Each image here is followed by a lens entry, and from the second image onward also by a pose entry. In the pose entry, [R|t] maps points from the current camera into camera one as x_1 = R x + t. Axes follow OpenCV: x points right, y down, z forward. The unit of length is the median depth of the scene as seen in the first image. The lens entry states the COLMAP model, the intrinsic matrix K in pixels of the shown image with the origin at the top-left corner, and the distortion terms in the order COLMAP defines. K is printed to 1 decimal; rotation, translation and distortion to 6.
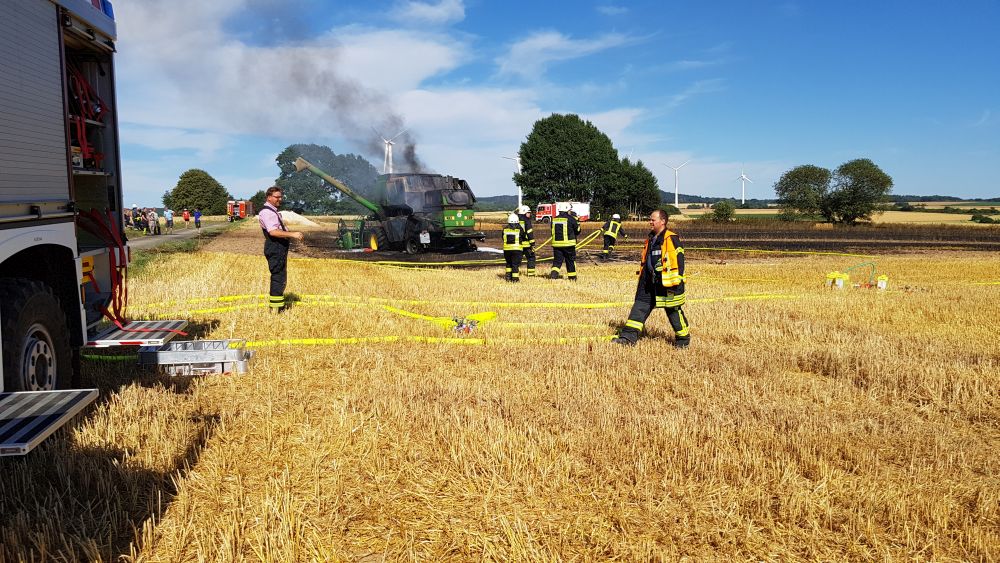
lens RADIAL K [[783.5, 0, 505.4], [0, 783.5, 276.7], [0, 0, 1]] dist [0.097960, -0.093845]
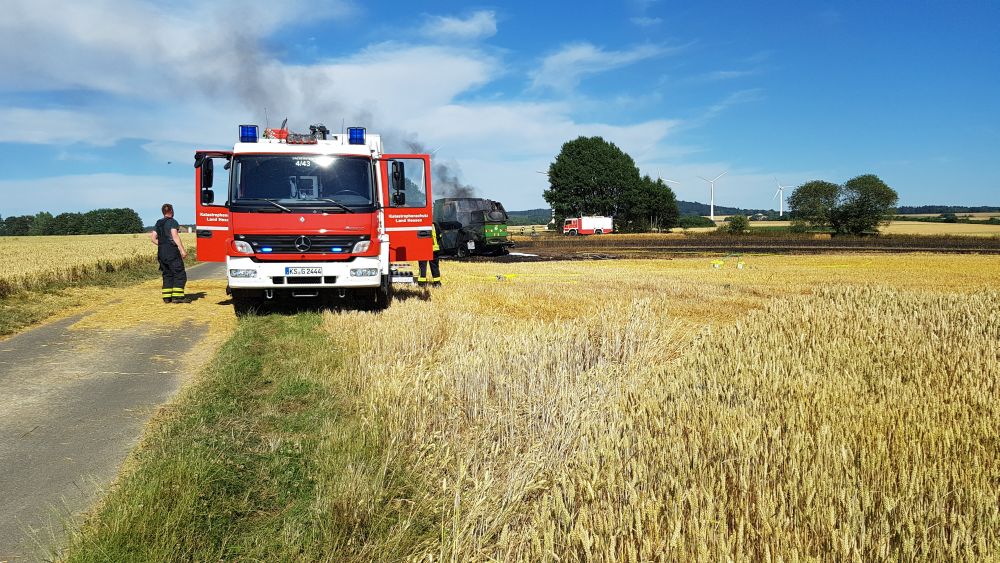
lens RADIAL K [[783.5, 0, 490.5], [0, 783.5, 286.8], [0, 0, 1]] dist [0.097960, -0.093845]
pose [[0.998171, -0.001199, -0.060447, 0.003468], [0.000912, 0.999988, -0.004772, 0.008086], [0.060452, 0.004709, 0.998160, -0.099749]]
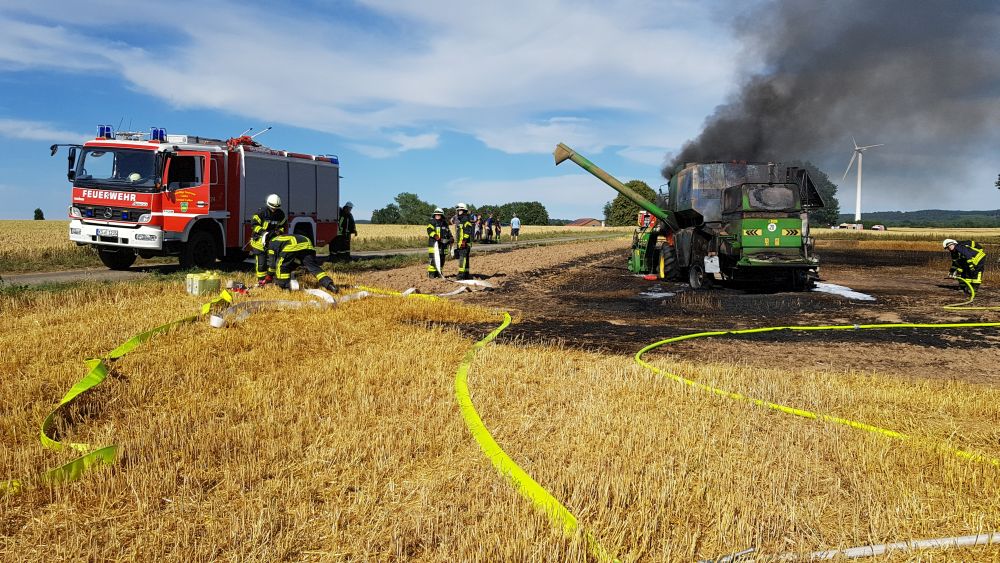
lens RADIAL K [[783.5, 0, 498.7], [0, 783.5, 290.0], [0, 0, 1]] dist [0.097960, -0.093845]
pose [[0.837287, 0.066878, -0.542659, 0.026222], [-0.066071, 0.997594, 0.021002, -0.009098], [0.542758, 0.018270, 0.839691, 0.115482]]
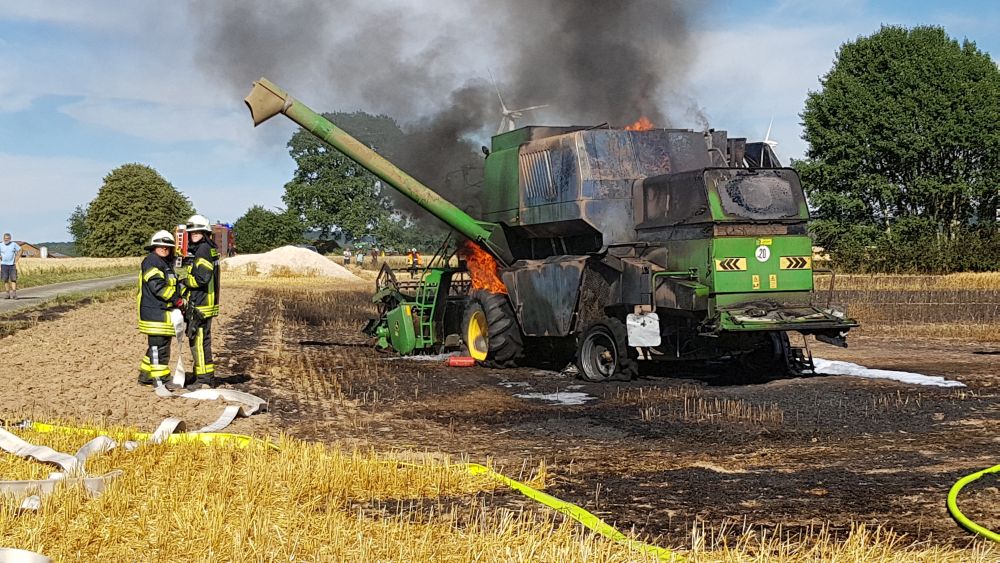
lens RADIAL K [[1540.7, 0, 481.4], [0, 1540.7, 272.7], [0, 0, 1]] dist [0.105426, 0.000000]
pose [[0.986742, 0.004796, -0.162228, -0.019756], [-0.015585, 0.997744, -0.065299, -0.009131], [0.161549, 0.066961, 0.984590, 0.117501]]
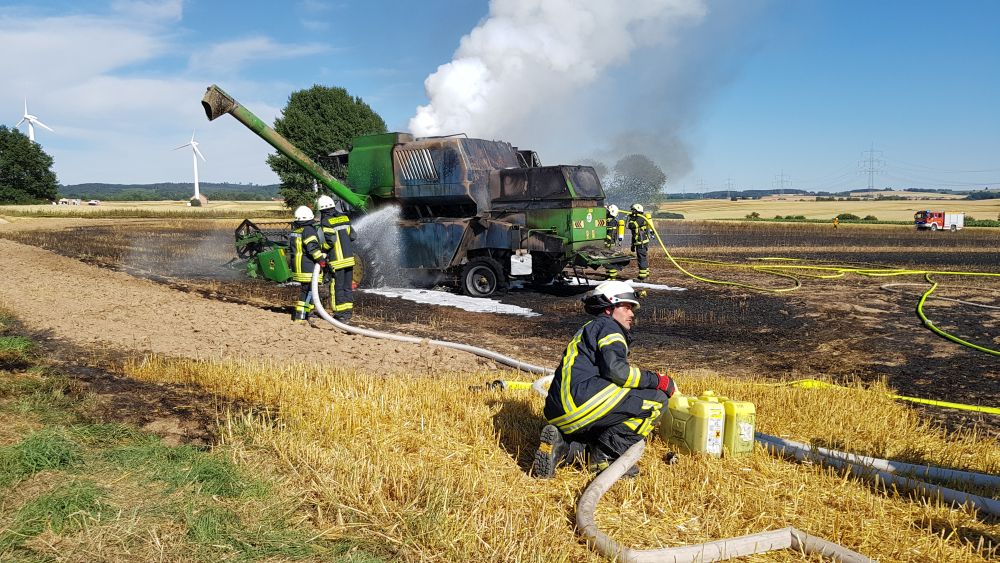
lens RADIAL K [[783.5, 0, 500.8], [0, 783.5, 284.9], [0, 0, 1]] dist [0.097960, -0.093845]
pose [[0.921842, -0.030684, 0.386350, -0.087699], [0.022858, 0.999430, 0.024835, -0.014167], [-0.386892, -0.014063, 0.922018, 0.159767]]
